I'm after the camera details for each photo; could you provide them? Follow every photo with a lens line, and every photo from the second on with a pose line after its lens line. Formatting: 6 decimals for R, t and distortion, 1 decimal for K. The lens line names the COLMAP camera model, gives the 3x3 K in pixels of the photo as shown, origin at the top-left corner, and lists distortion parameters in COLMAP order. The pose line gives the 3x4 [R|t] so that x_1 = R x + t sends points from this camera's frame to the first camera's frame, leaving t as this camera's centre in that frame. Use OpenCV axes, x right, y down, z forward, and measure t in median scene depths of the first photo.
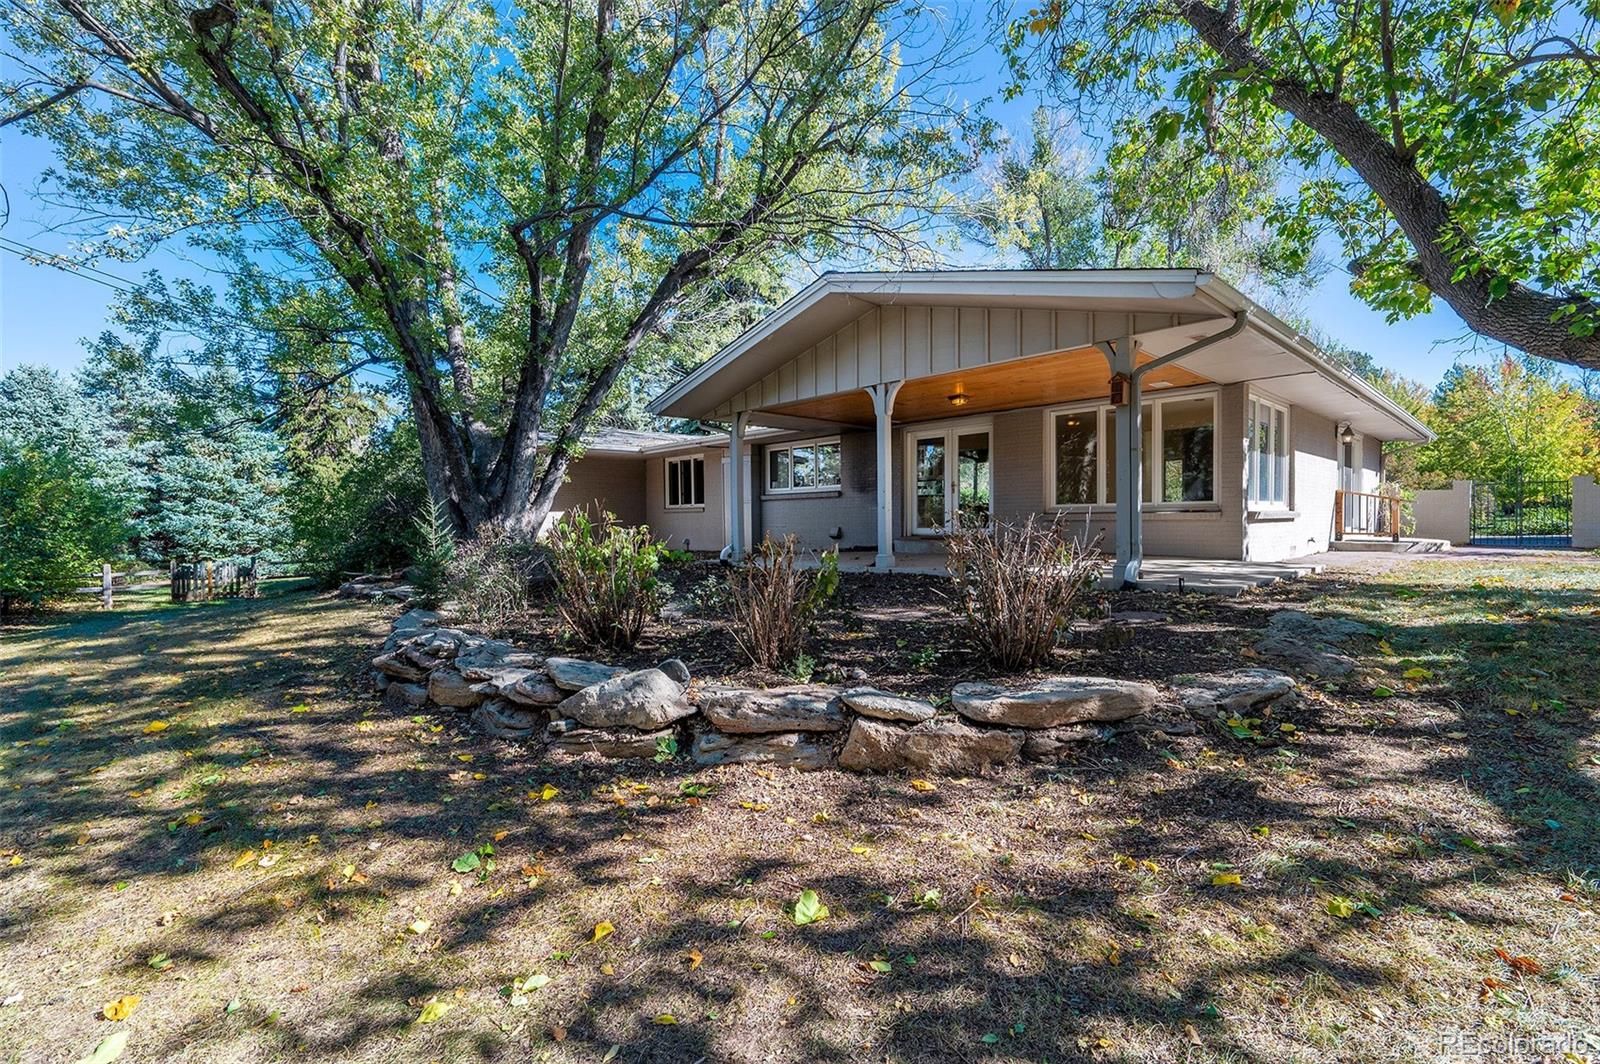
lens RADIAL K [[731.0, 0, 800.7], [0, 731.0, 530.2], [0, 0, 1]] dist [-0.000040, -0.000100]
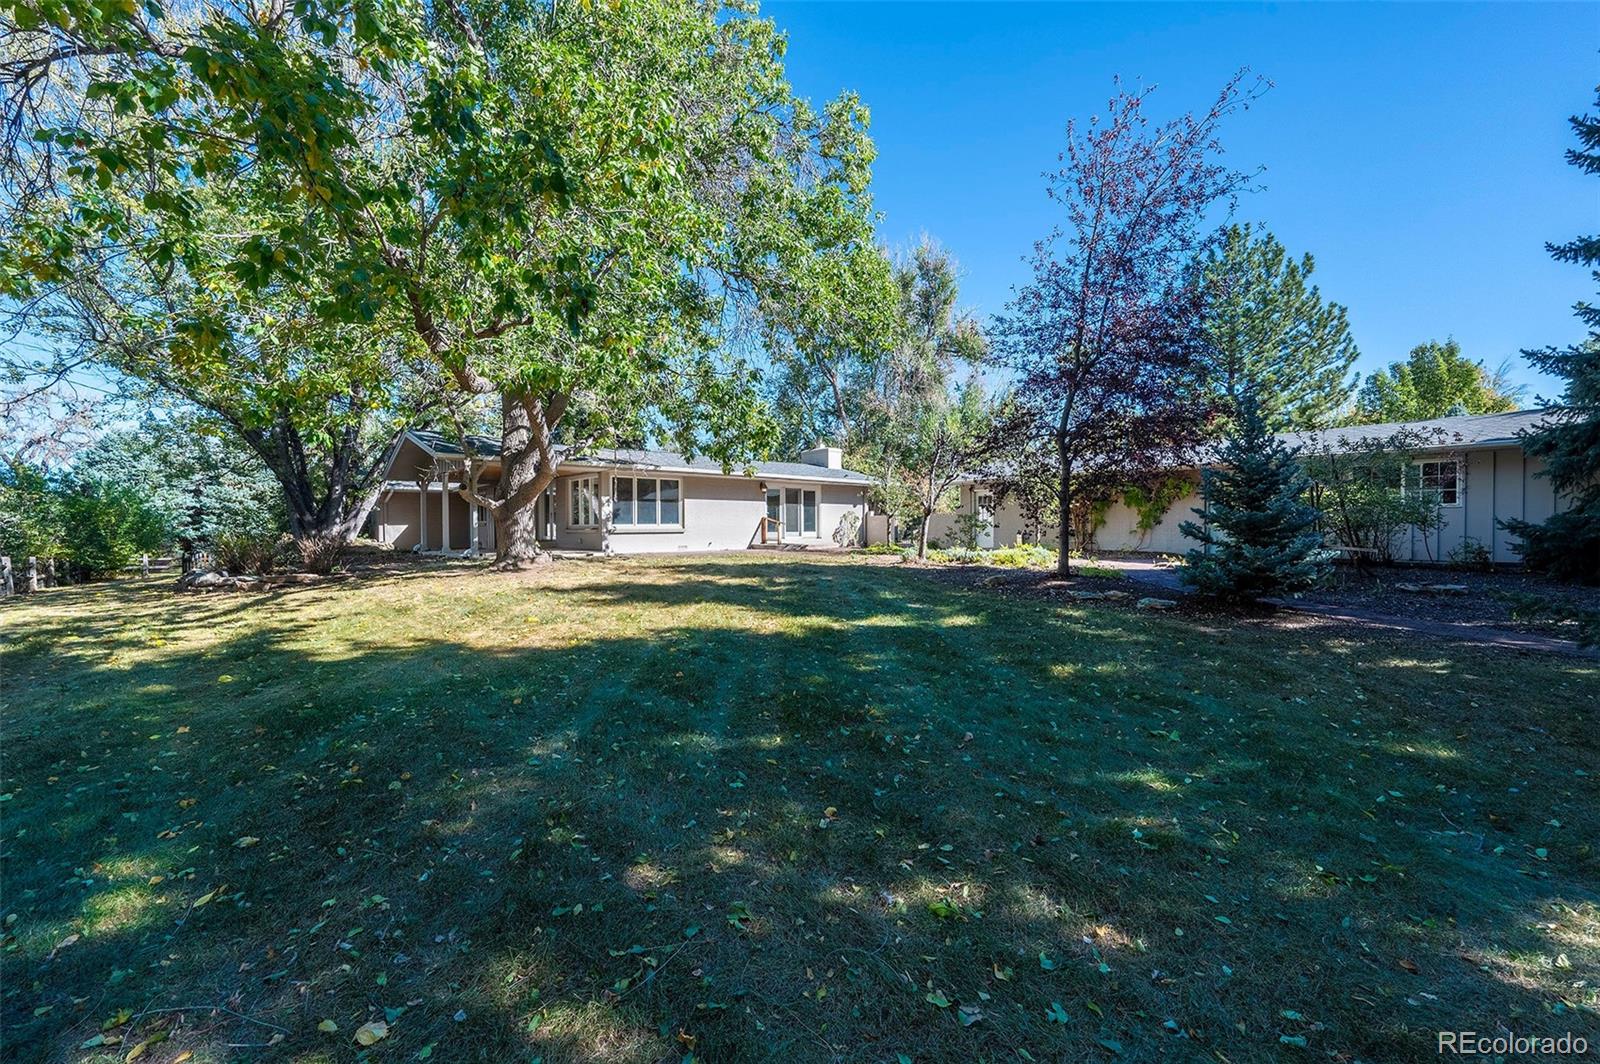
lens RADIAL K [[656.5, 0, 801.3], [0, 656.5, 534.1], [0, 0, 1]] dist [0.001479, 0.000109]
pose [[0.999410, 0.005288, -0.033945, 0.440947], [-0.005406, 0.999980, -0.003398, -0.002665], [0.033926, 0.003580, 0.999418, -0.347031]]
